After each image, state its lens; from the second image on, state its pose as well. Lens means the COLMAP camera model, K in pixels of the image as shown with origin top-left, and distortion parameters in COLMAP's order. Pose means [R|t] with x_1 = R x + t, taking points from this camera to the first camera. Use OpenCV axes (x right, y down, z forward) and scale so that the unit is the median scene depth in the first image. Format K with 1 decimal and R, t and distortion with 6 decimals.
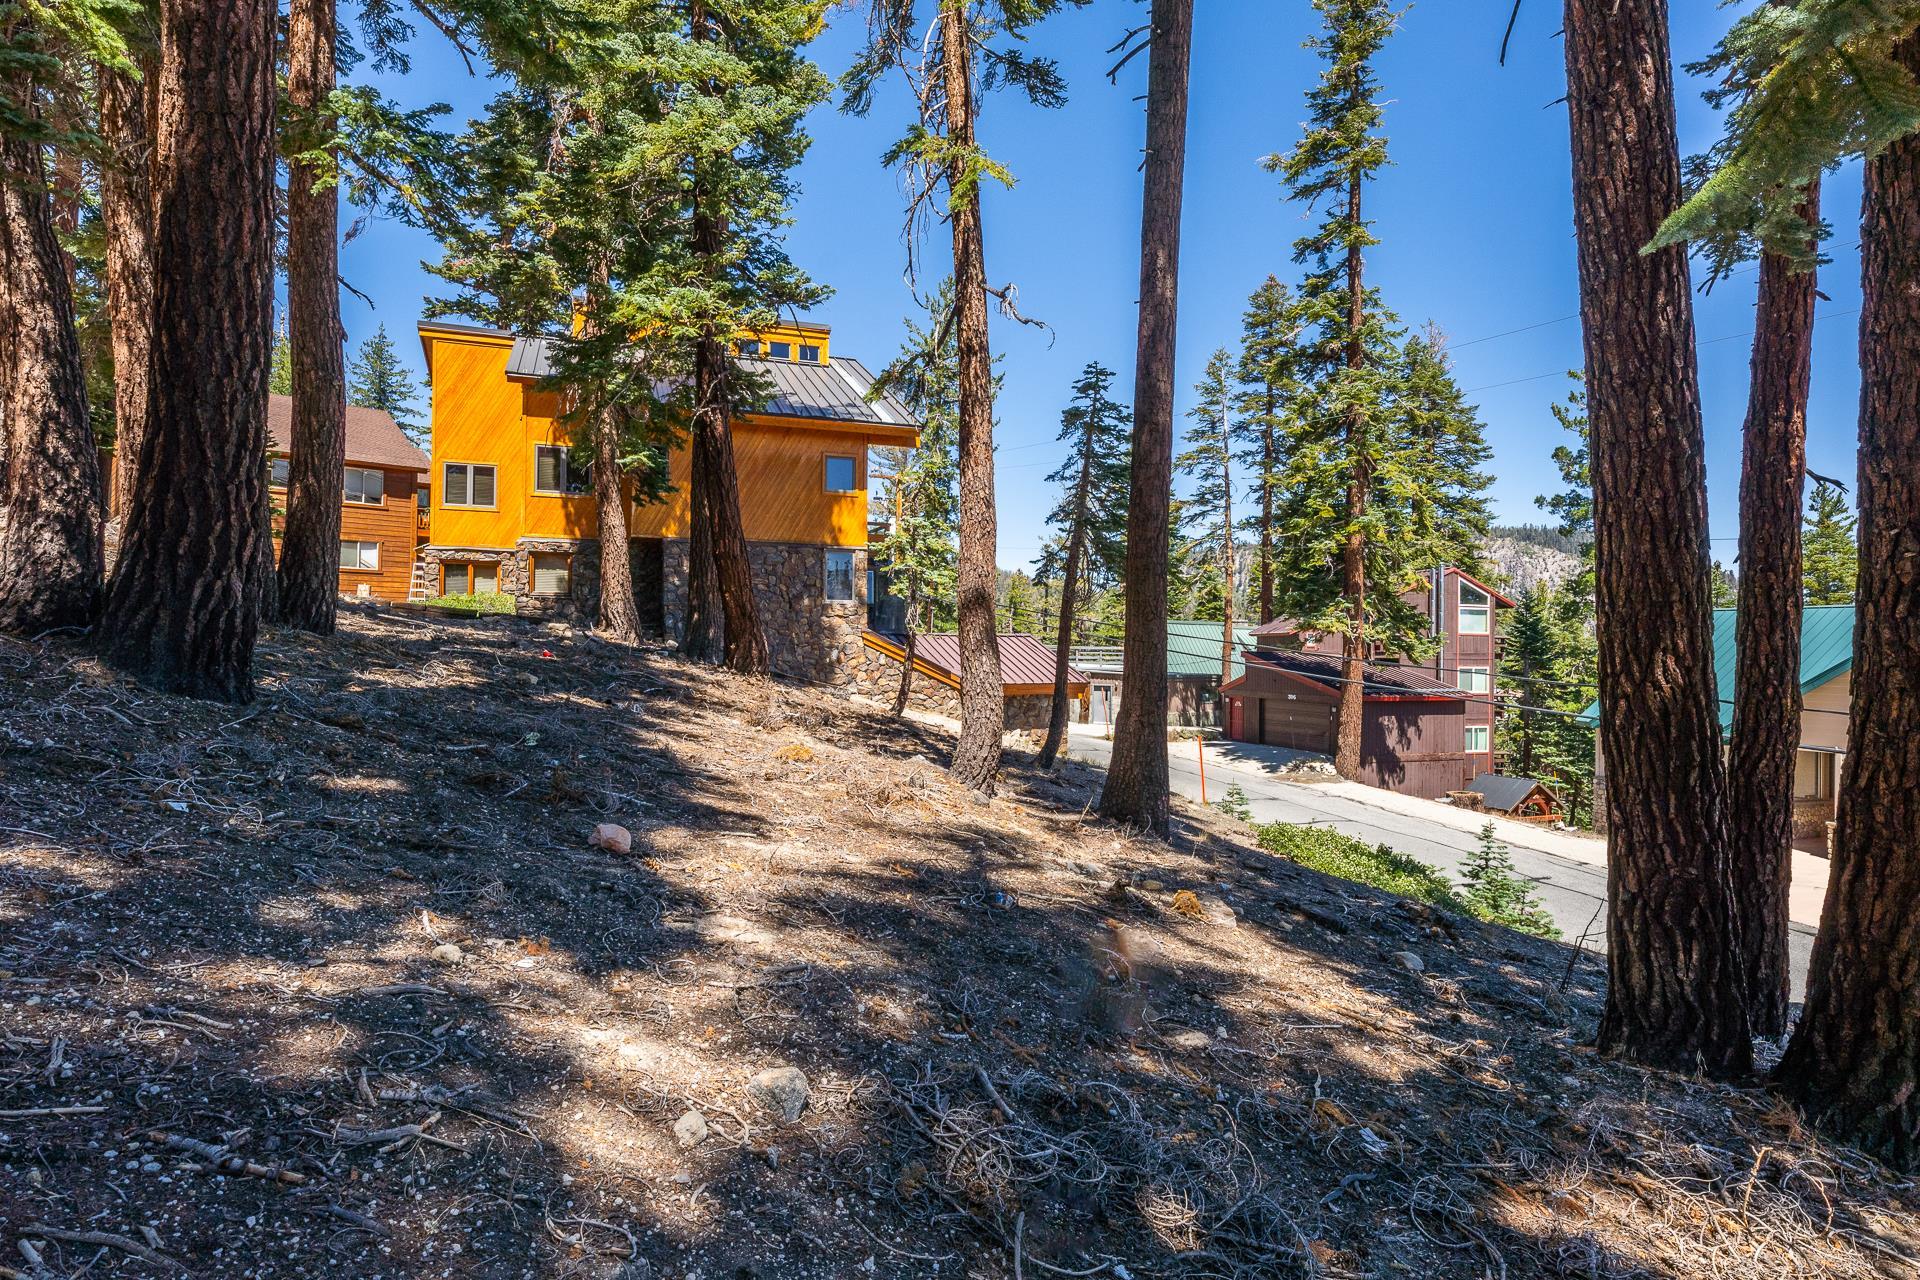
lens RADIAL K [[1009.4, 0, 939.3], [0, 1009.4, 636.2], [0, 0, 1]] dist [-0.001825, -0.001011]
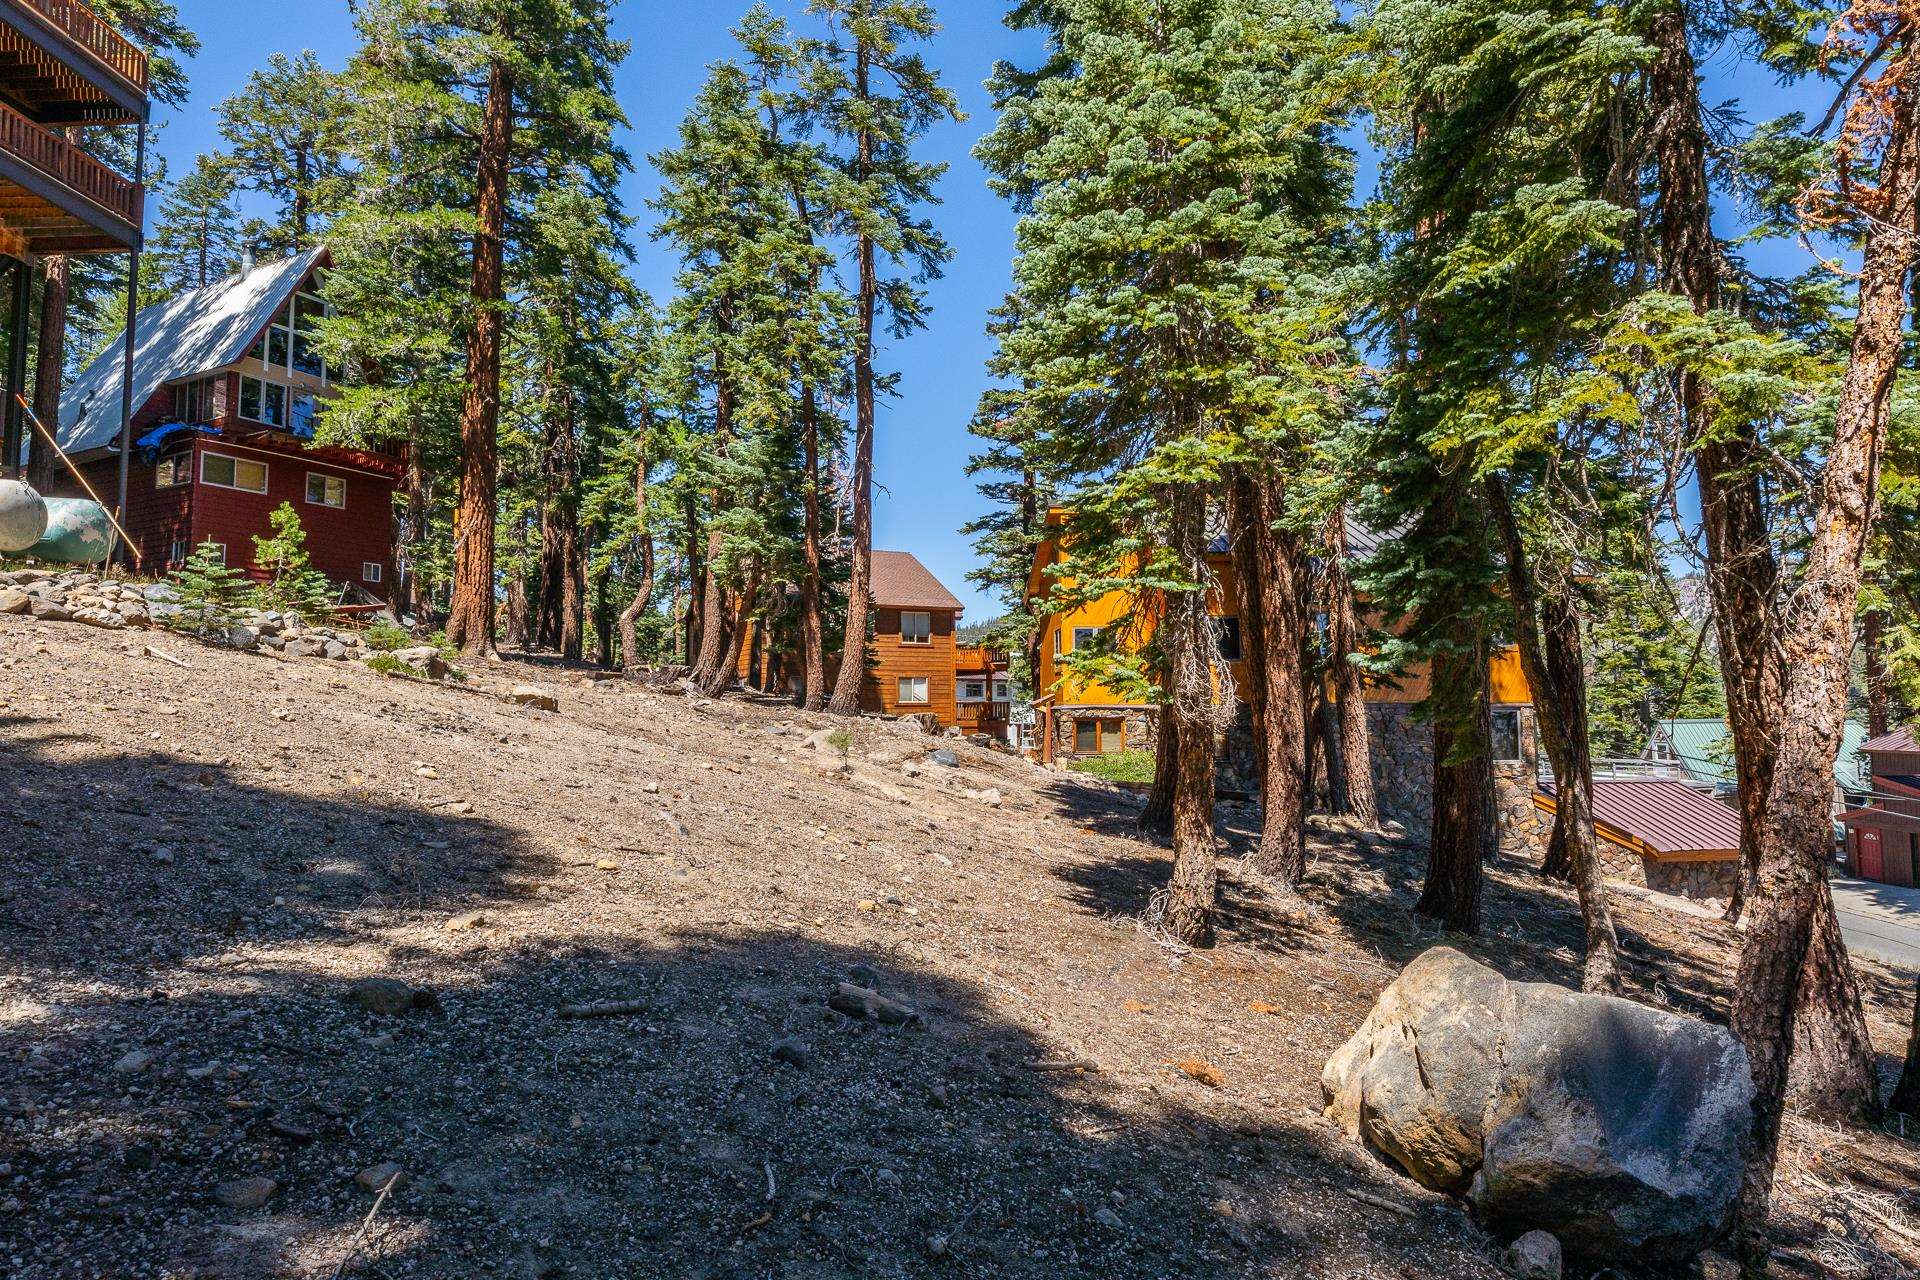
lens RADIAL K [[1009.4, 0, 939.3], [0, 1009.4, 636.2], [0, 0, 1]] dist [-0.001825, -0.001011]
pose [[0.955238, -0.035717, -0.293675, -0.322063], [0.017755, 0.997817, -0.063603, -0.100106], [0.295306, 0.055542, 0.953787, -0.076747]]
